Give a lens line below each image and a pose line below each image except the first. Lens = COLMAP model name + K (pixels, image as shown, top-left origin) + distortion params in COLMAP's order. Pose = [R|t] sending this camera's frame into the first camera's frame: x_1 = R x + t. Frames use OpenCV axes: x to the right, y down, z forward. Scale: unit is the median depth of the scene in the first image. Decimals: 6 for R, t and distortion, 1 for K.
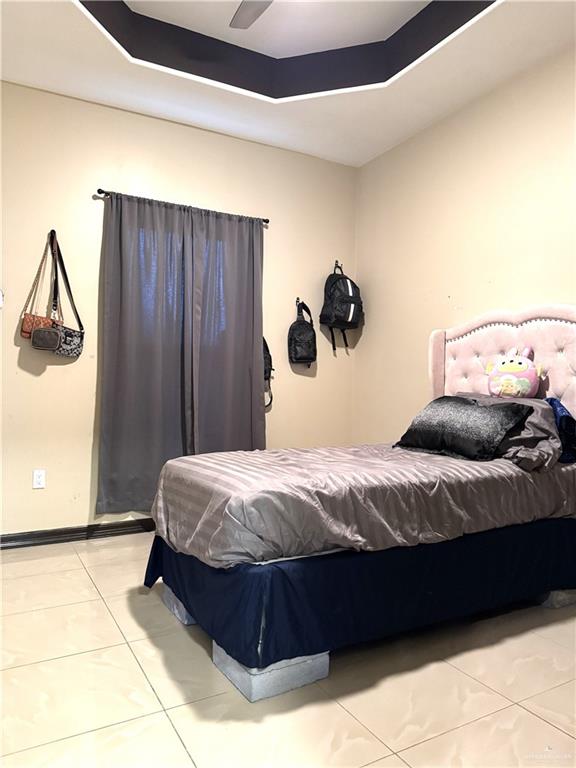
lens RADIAL K [[549.4, 0, 287.7], [0, 549.4, 384.1], [0, 0, 1]] dist [0.051023, -0.056049]
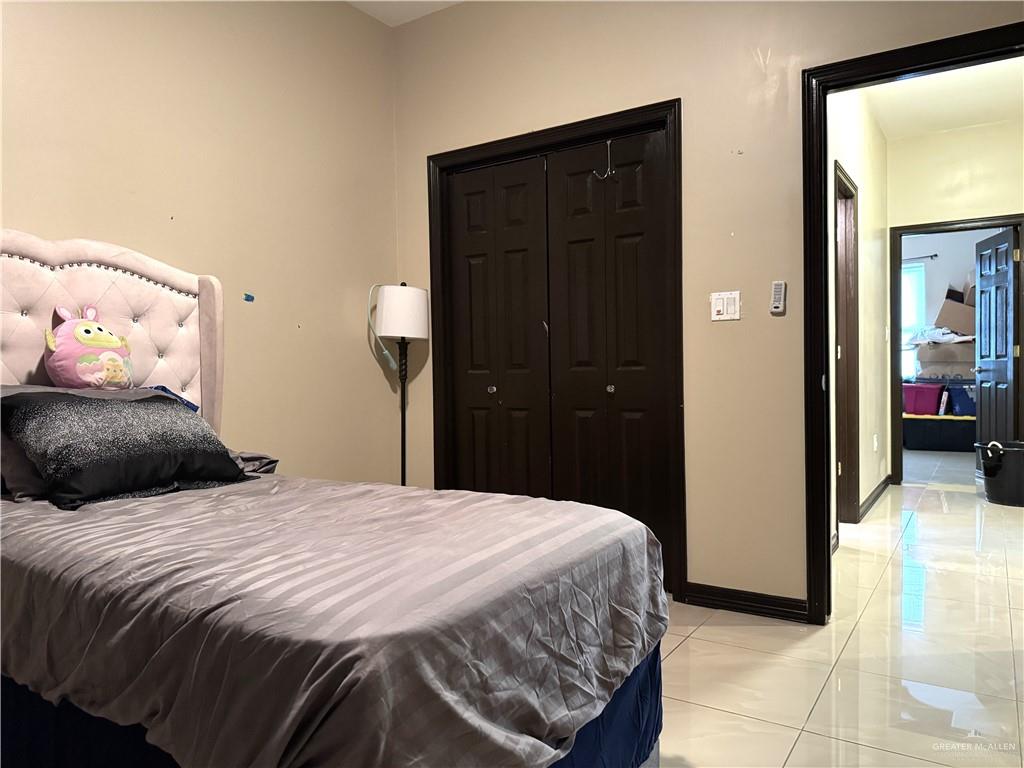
lens RADIAL K [[732.6, 0, 511.7], [0, 732.6, 382.4], [0, 0, 1]] dist [0.051023, -0.056049]
pose [[-0.464418, -0.020102, 0.885388, -0.525498], [0.014715, 0.999429, 0.030410, -0.001487], [-0.885494, 0.027151, -0.463857, 0.988696]]
